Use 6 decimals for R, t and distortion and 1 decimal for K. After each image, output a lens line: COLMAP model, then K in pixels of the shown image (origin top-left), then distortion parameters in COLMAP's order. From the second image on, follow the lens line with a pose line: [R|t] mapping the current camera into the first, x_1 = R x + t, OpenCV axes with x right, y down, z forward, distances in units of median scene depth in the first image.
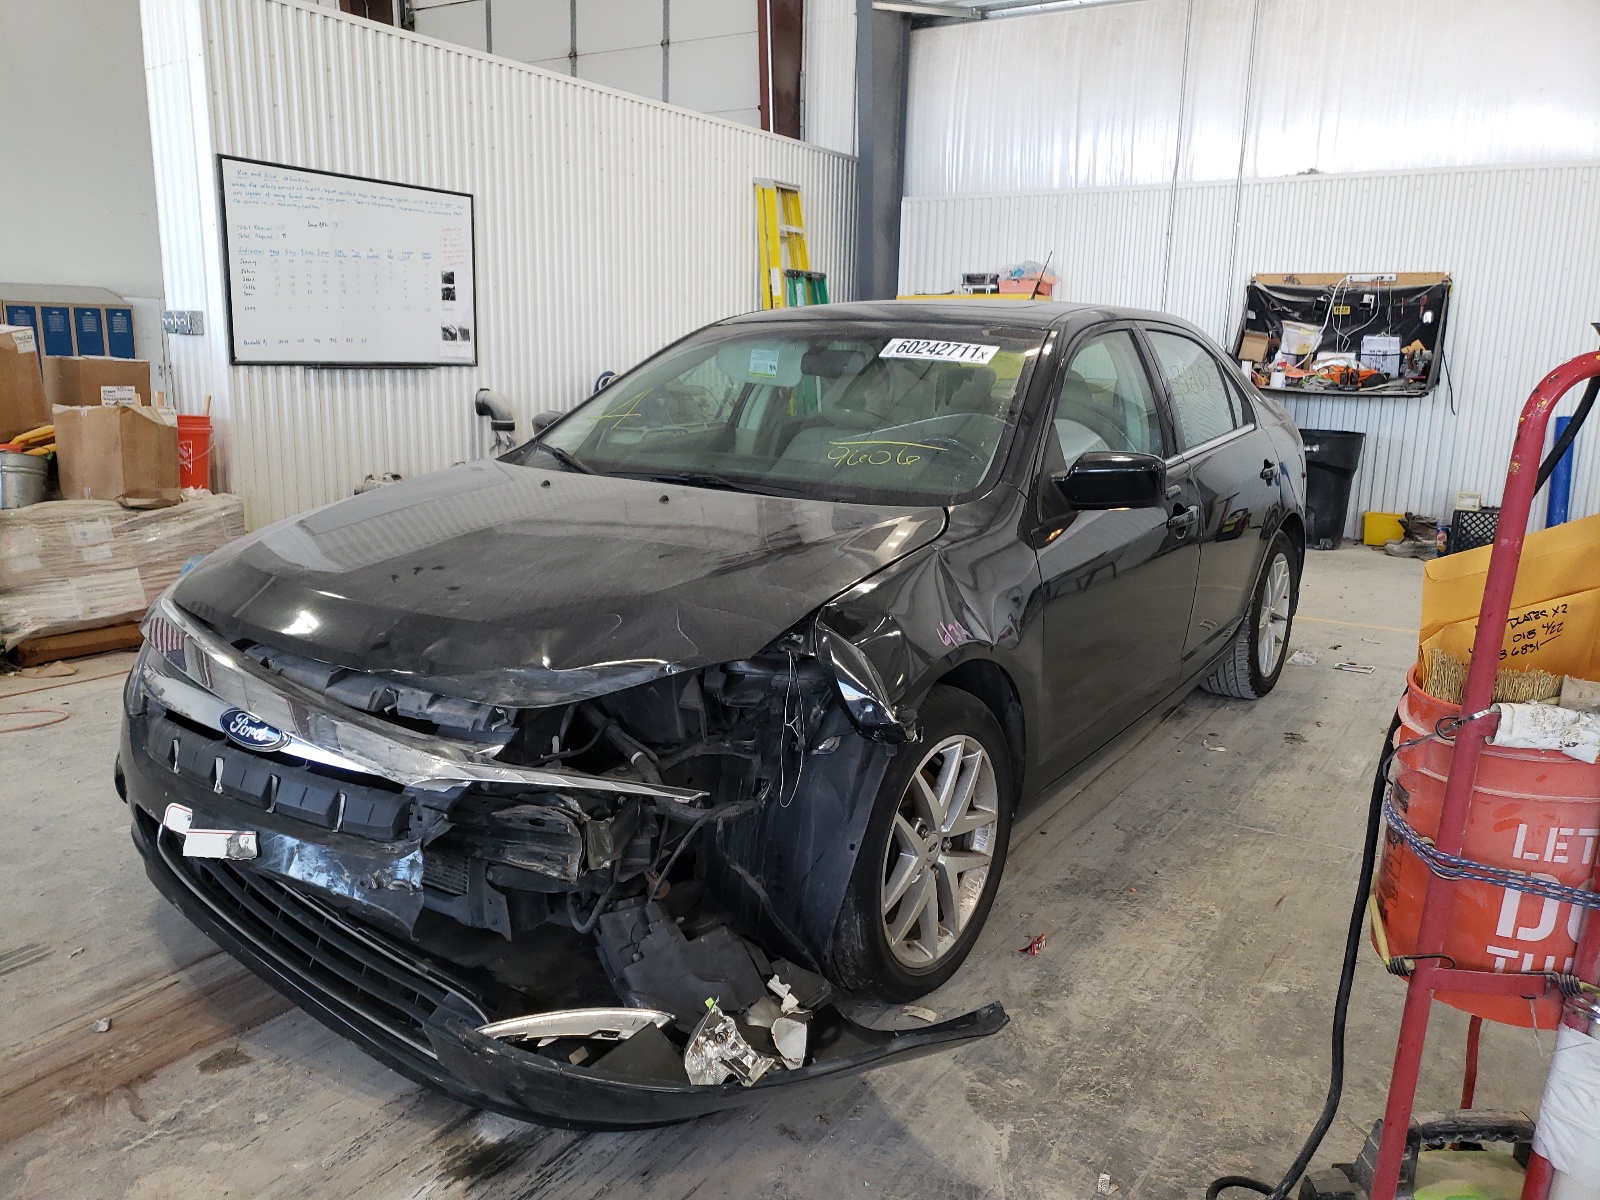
lens RADIAL K [[1223.1, 0, 795.6], [0, 1223.1, 601.6], [0, 0, 1]] dist [0.001308, 0.035387]
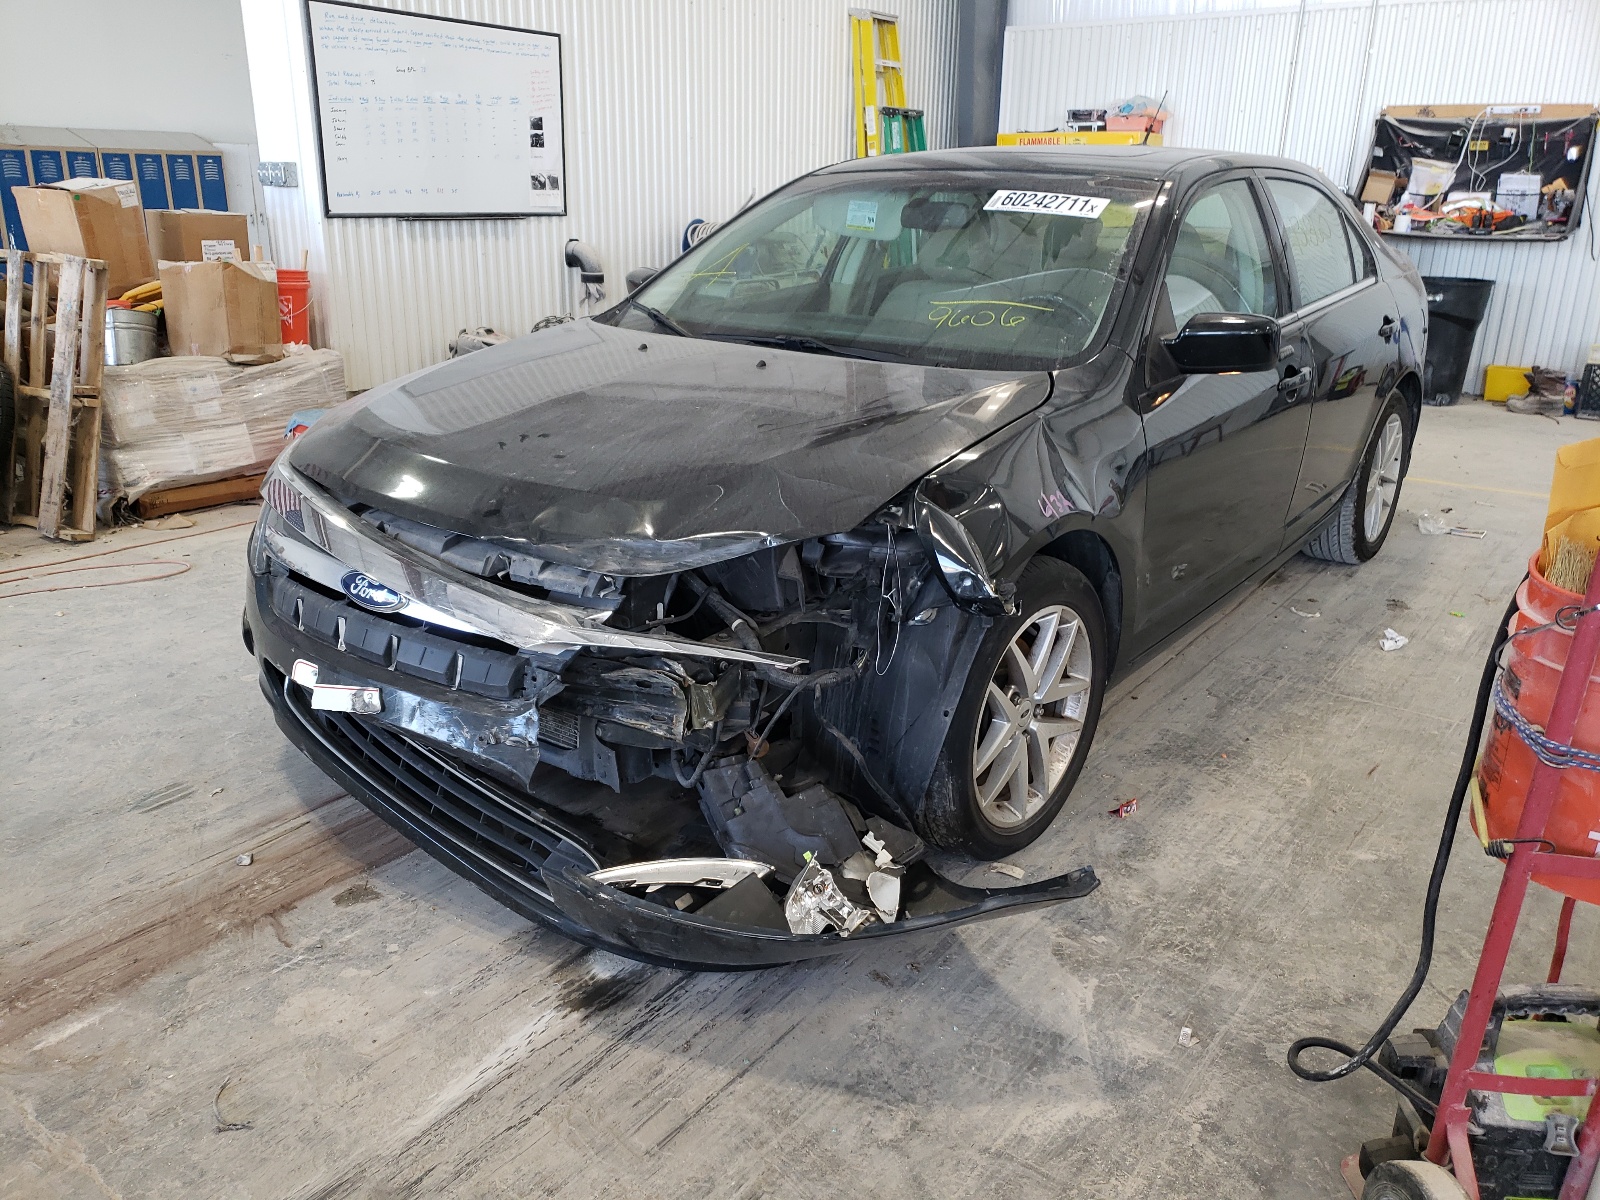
lens RADIAL K [[1222.8, 0, 805.8], [0, 1222.8, 600.5], [0, 0, 1]] dist [0.028694, -0.013534]
pose [[0.997977, 0.014920, -0.061797, -0.008567], [-0.007518, 0.992947, 0.118321, -0.010827], [0.063127, -0.117617, 0.991051, -0.008596]]
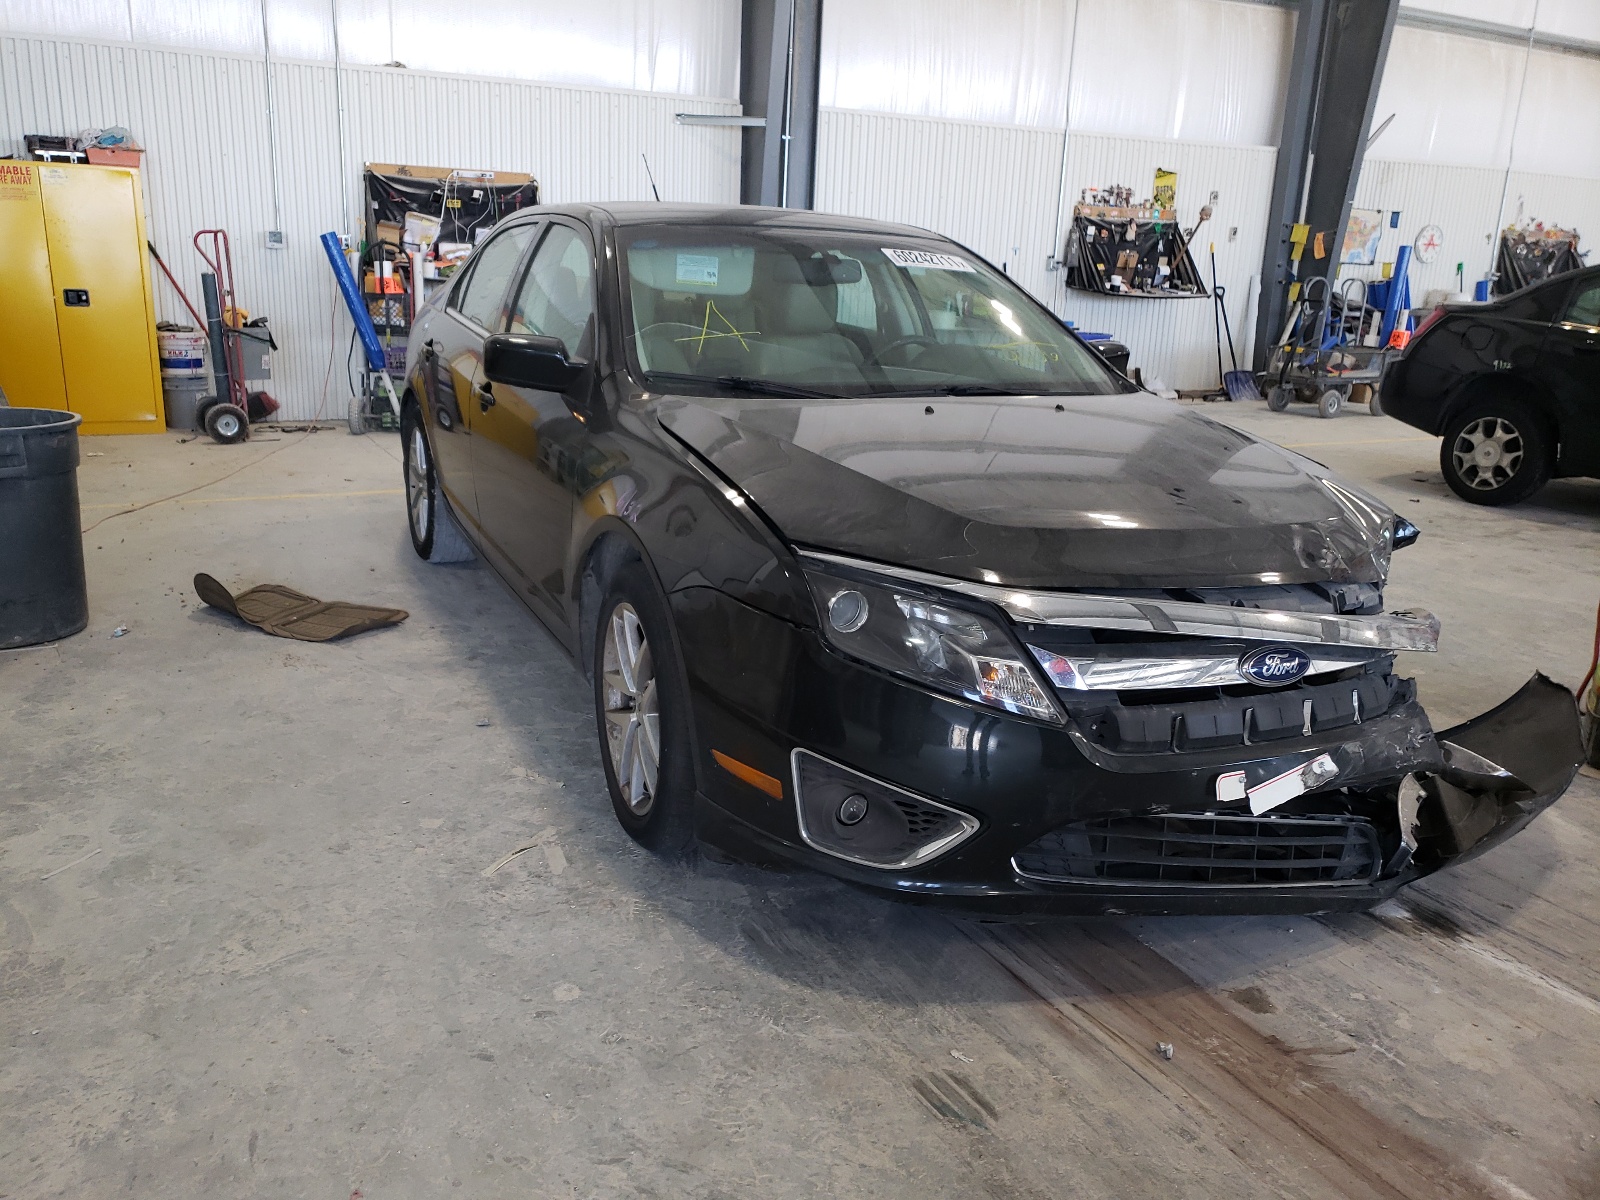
lens RADIAL K [[1190.1, 0, 772.2], [0, 1190.1, 598.1], [0, 0, 1]] dist [0.003326, 0.001096]
pose [[0.537396, -0.231568, 0.810915, -1.957089], [0.150011, 0.972476, 0.178291, -0.253128], [-0.829881, 0.025833, 0.557342, 1.089773]]
